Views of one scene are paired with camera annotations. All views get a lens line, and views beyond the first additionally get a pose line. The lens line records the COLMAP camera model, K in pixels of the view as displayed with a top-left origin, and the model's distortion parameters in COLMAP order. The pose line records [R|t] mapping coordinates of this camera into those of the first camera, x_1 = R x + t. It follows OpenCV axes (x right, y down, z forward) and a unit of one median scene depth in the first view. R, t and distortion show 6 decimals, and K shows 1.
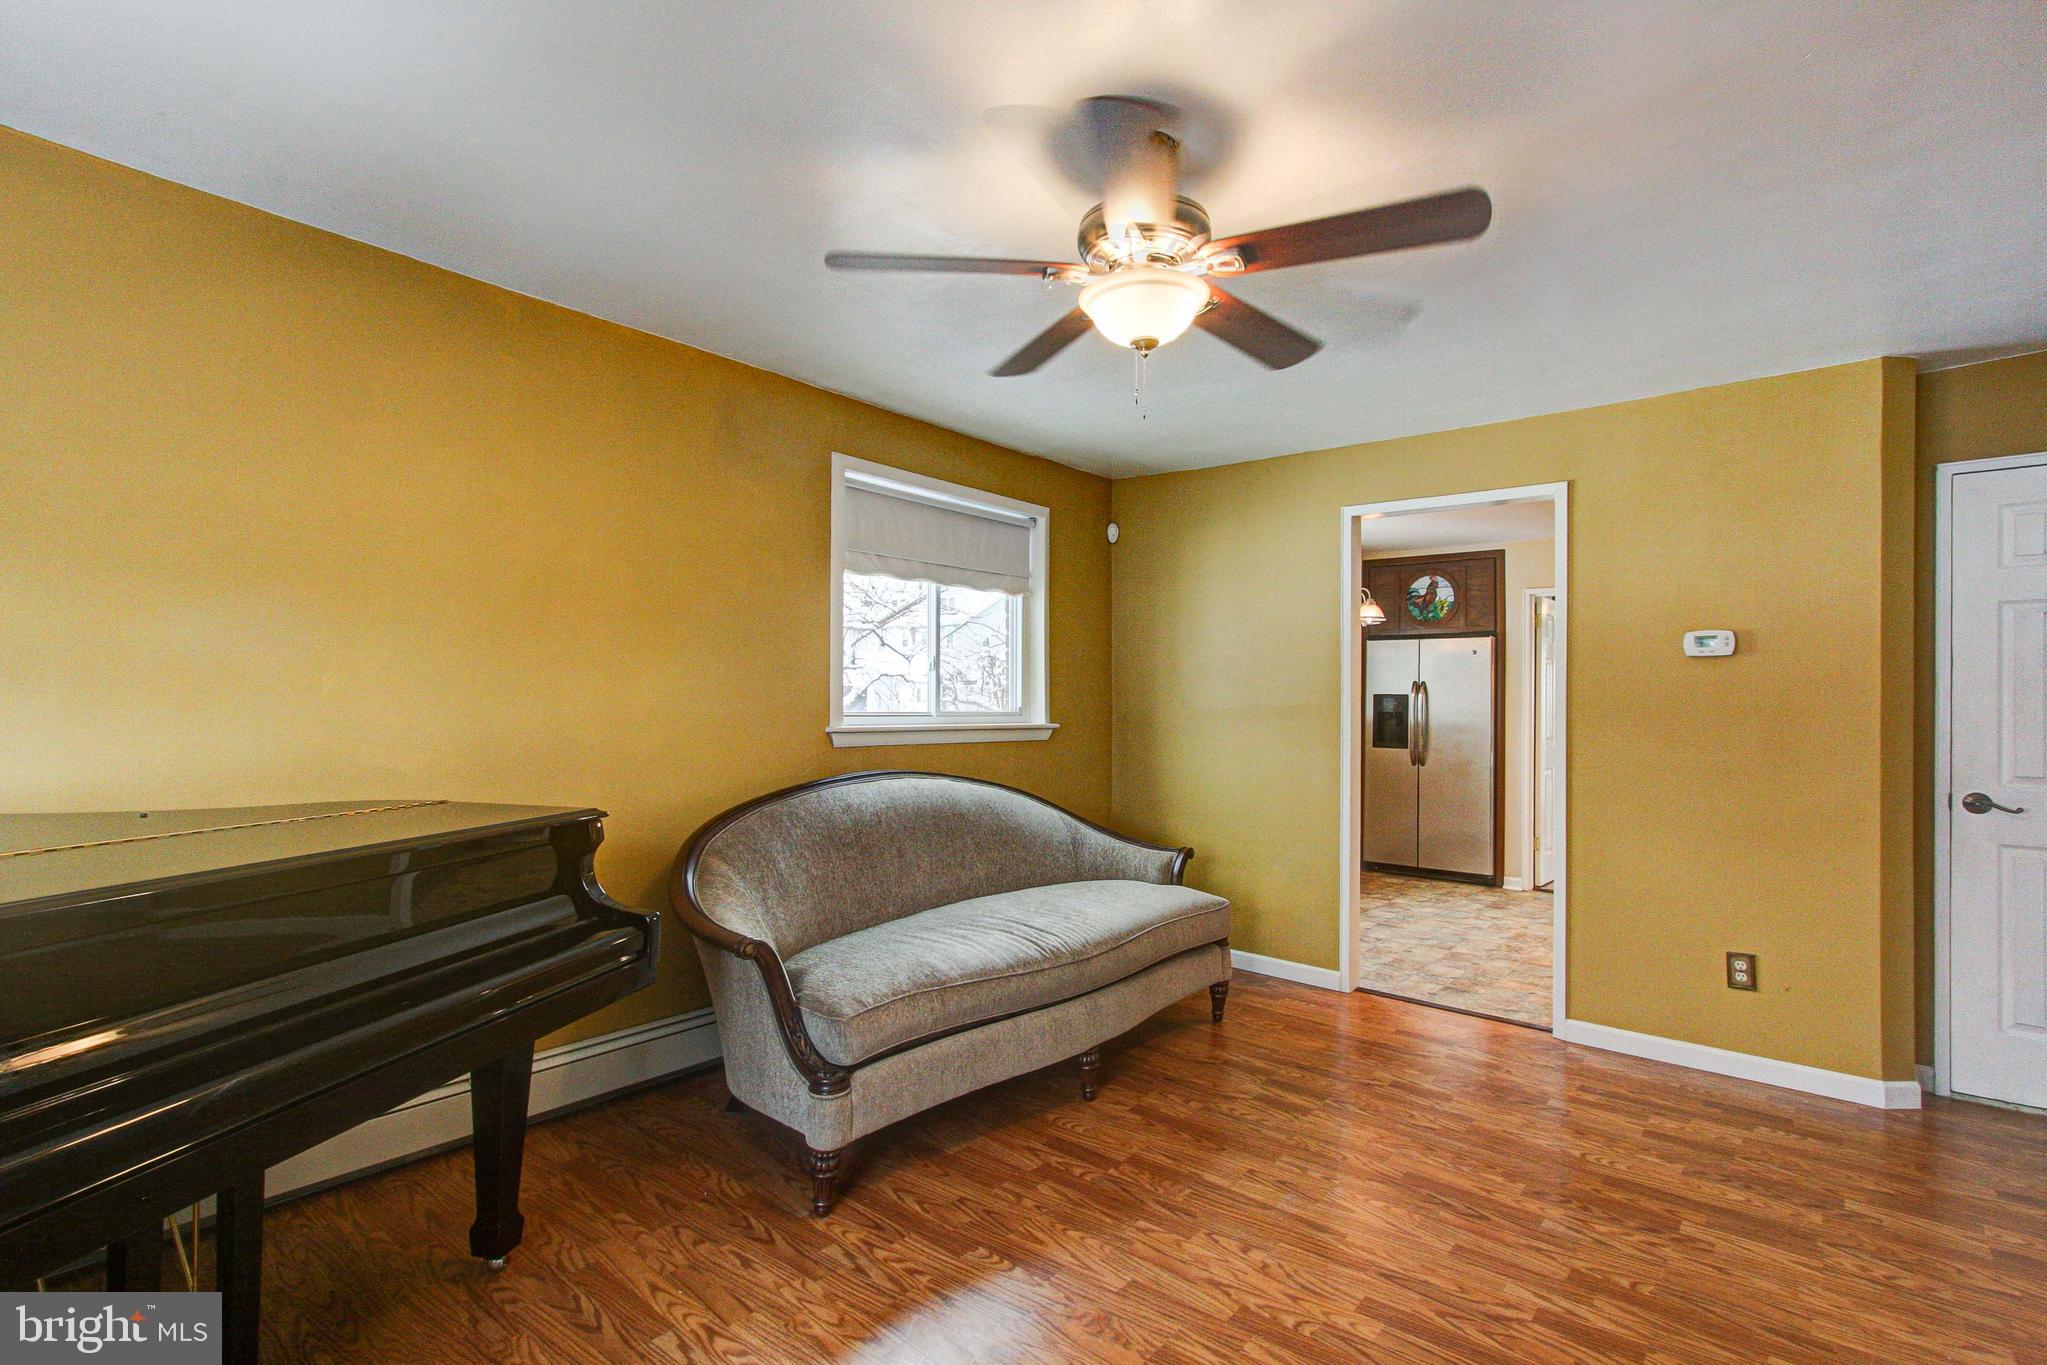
lens RADIAL K [[963.8, 0, 1024.9], [0, 963.8, 693.1], [0, 0, 1]] dist [0.000577, 0.001982]
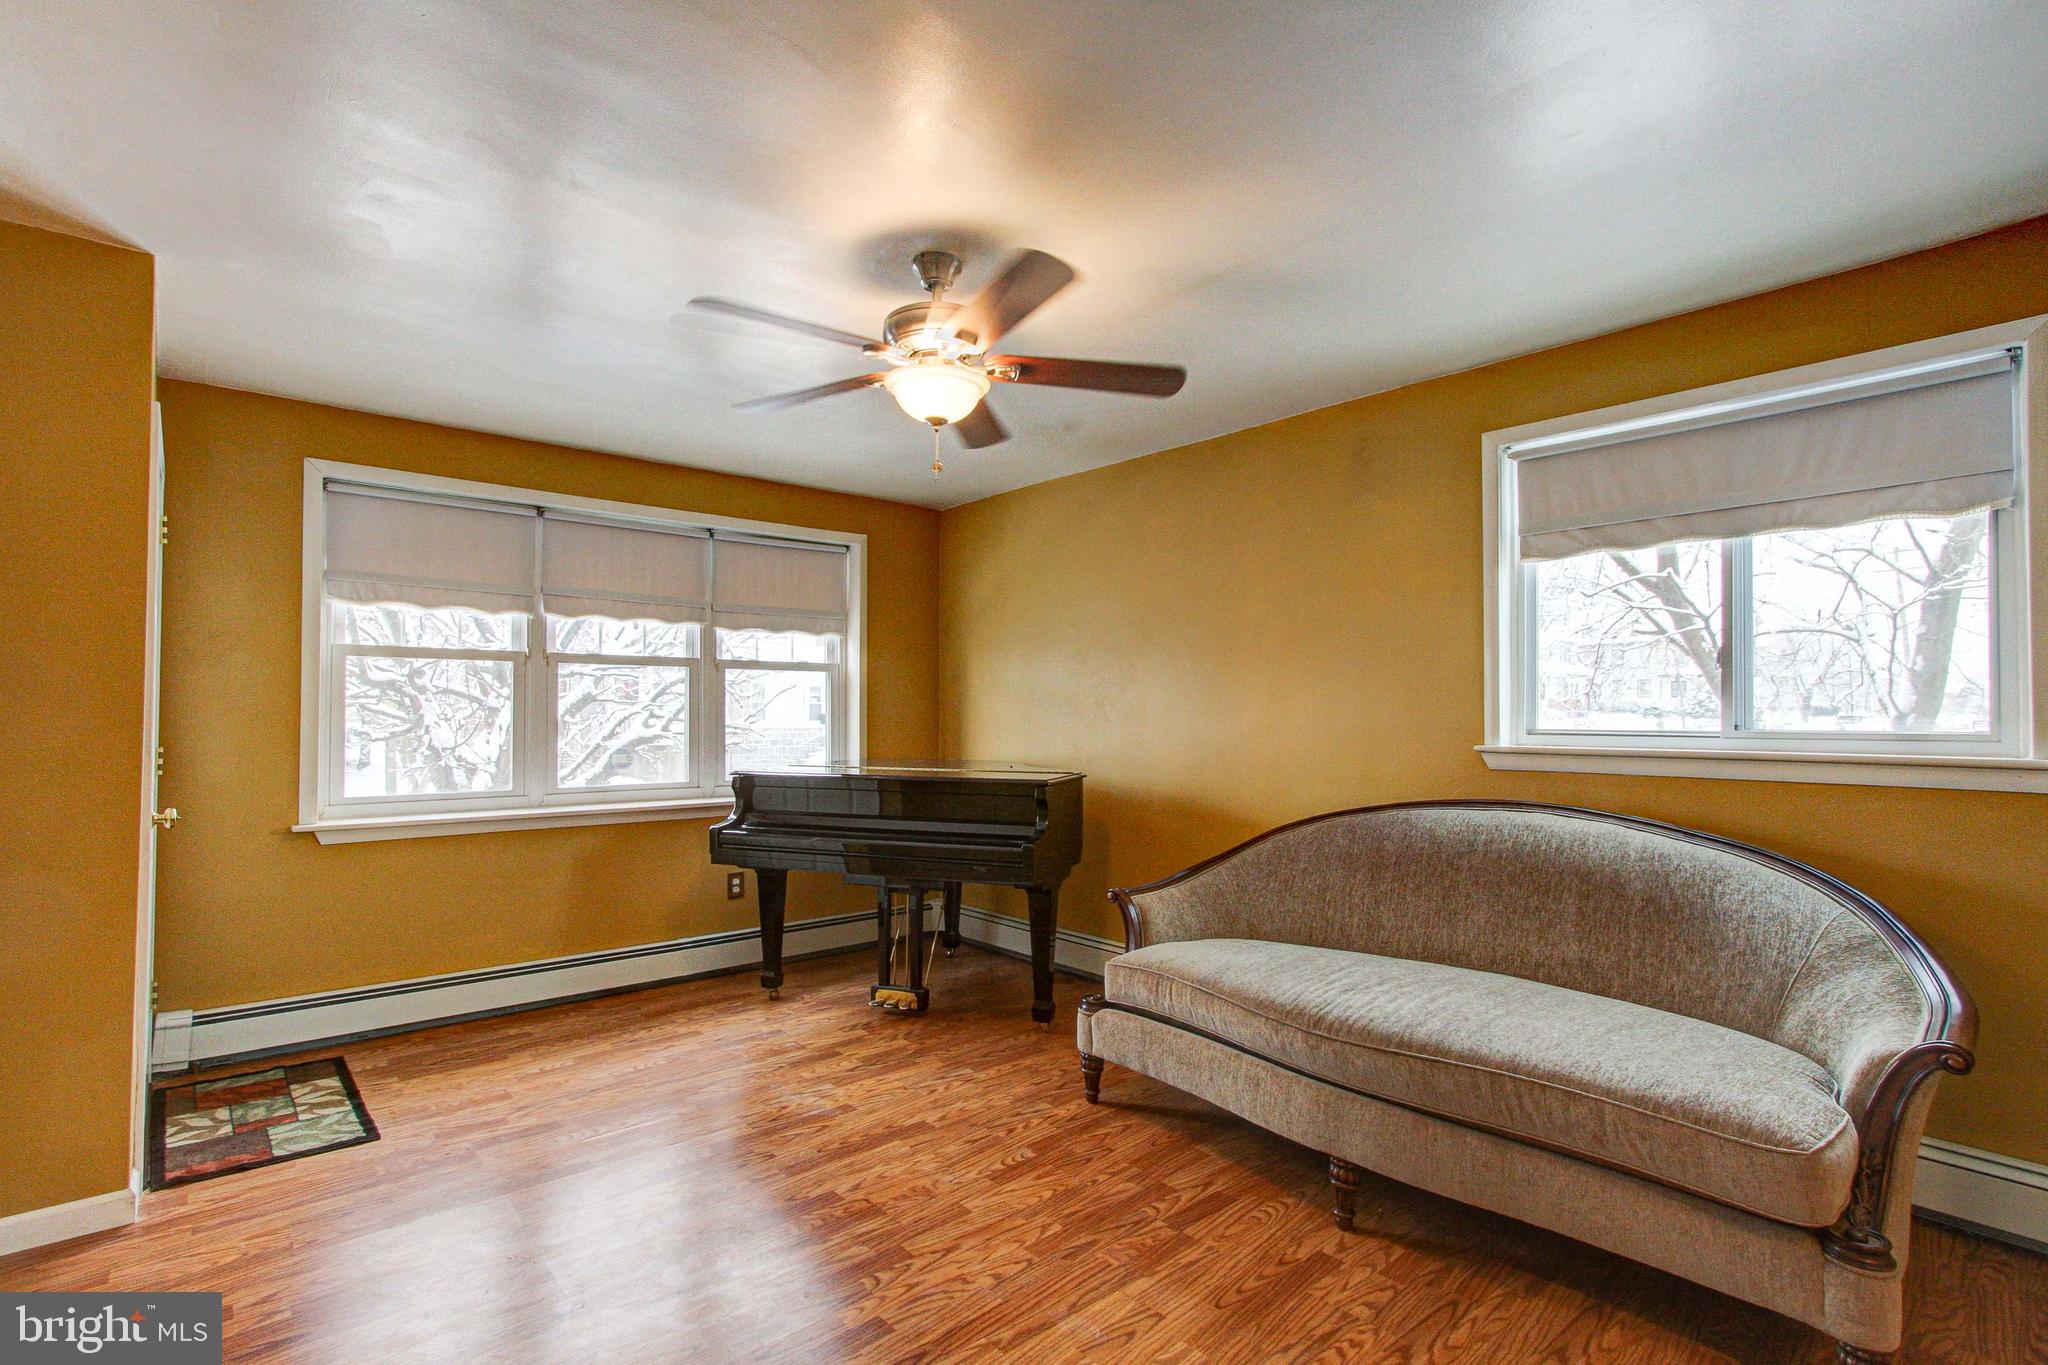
lens RADIAL K [[973.8, 0, 1038.2], [0, 973.8, 701.0], [0, 0, 1]] dist [0.014223, 0.000381]
pose [[-0.140781, -0.023055, -0.989772, 1.218014], [0.005795, 0.999693, -0.024110, 0.022493], [0.990024, -0.009130, -0.140604, 1.192235]]
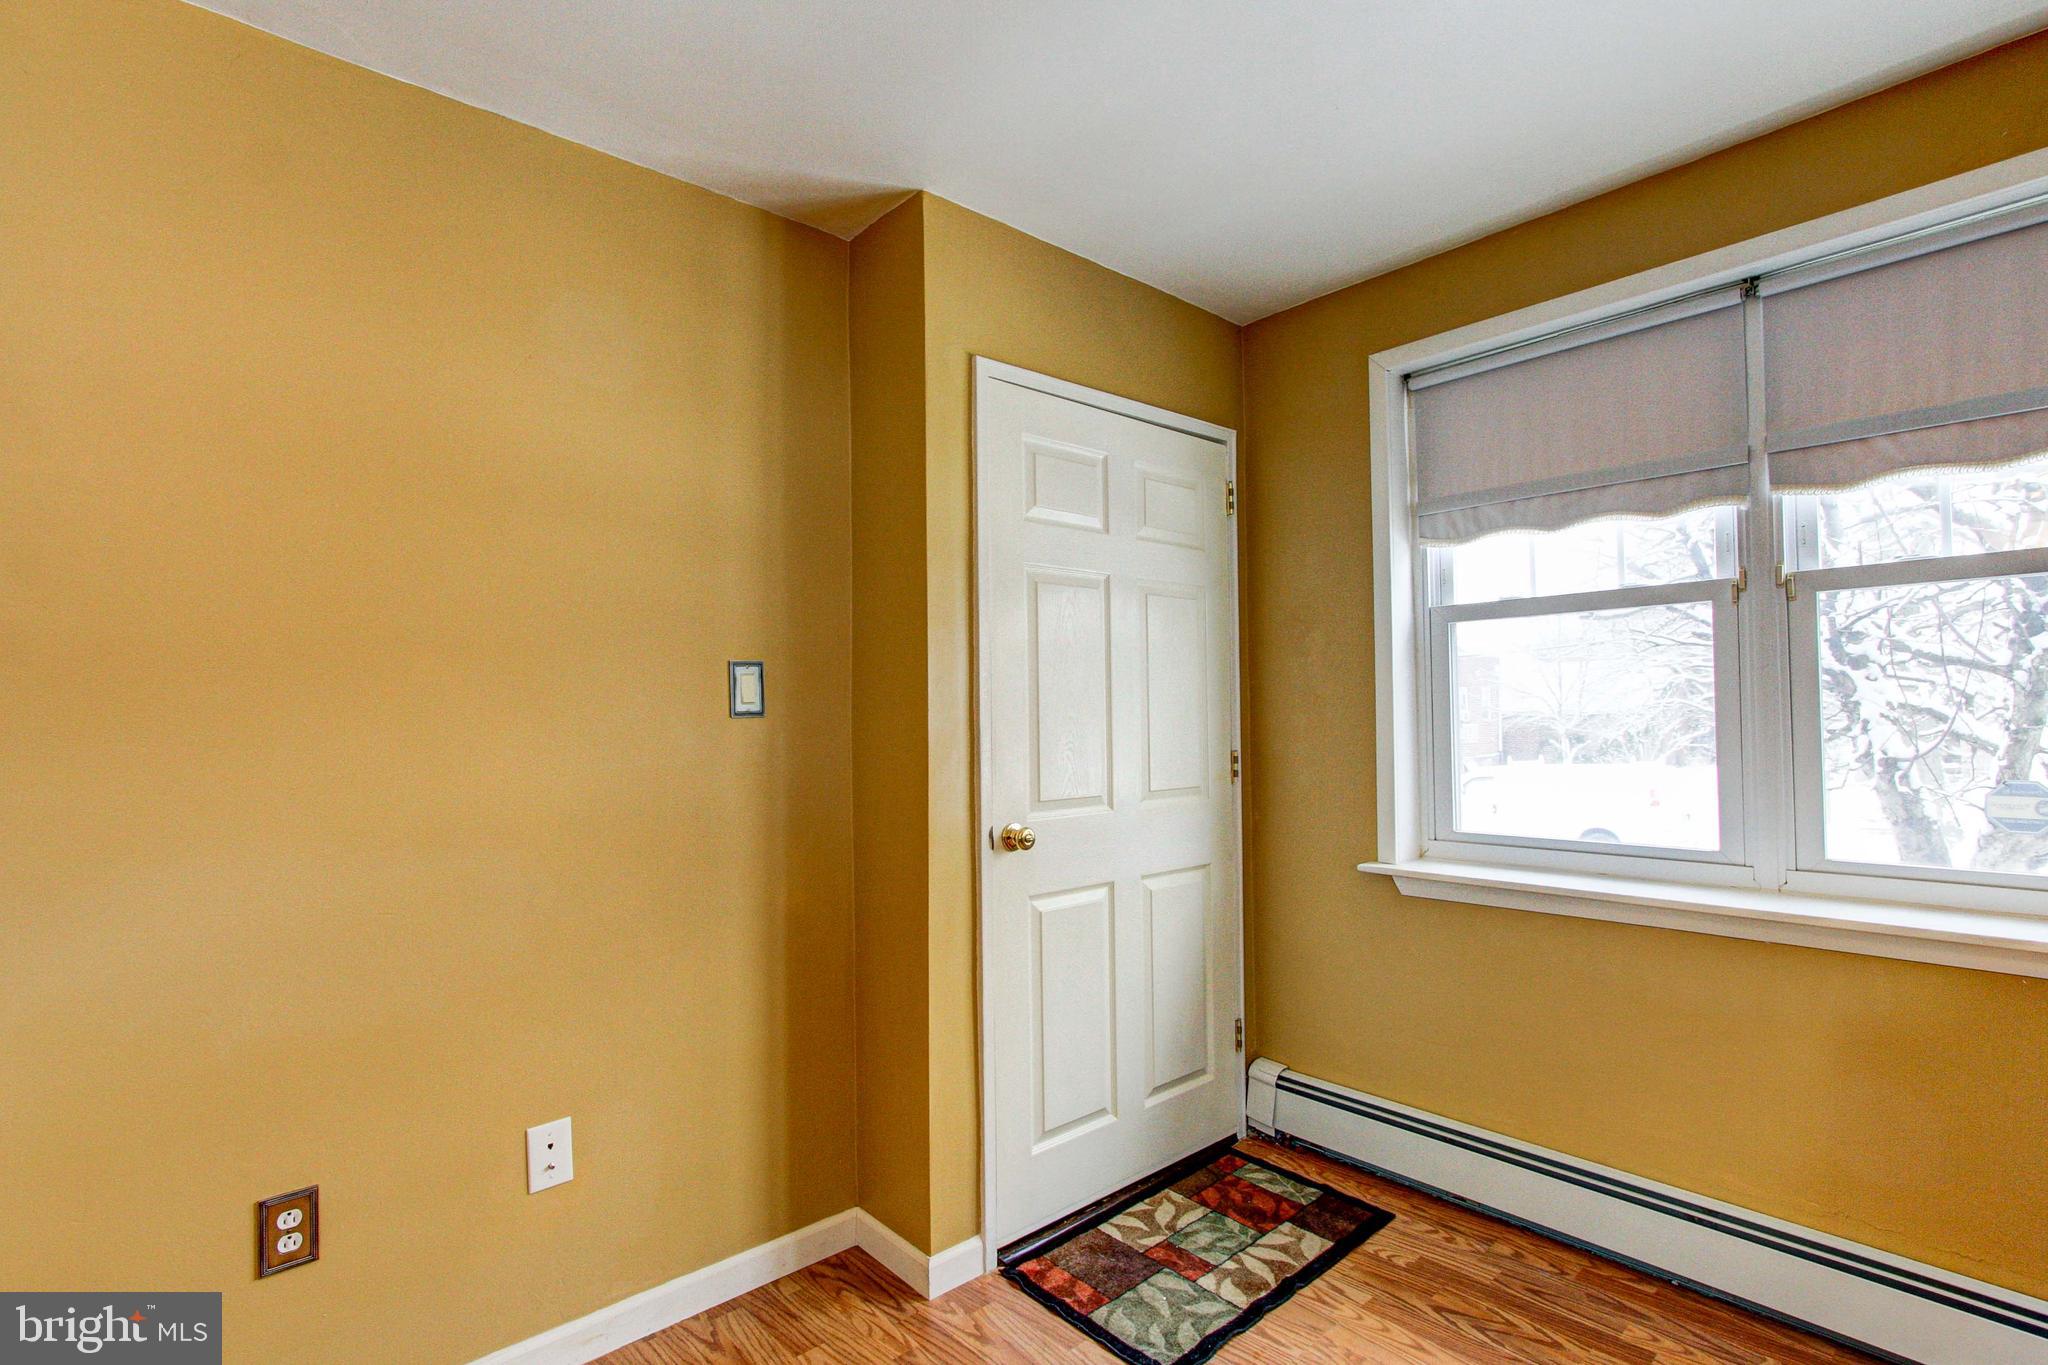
lens RADIAL K [[984.5, 0, 1025.8], [0, 984.5, 696.0], [0, 0, 1]] dist [0.005224, 0.001041]
pose [[-0.991307, 0.008907, 0.131267, 0.041651], [0.005400, 0.999620, -0.027043, 0.012781], [-0.131458, -0.026099, -0.990978, 0.984256]]
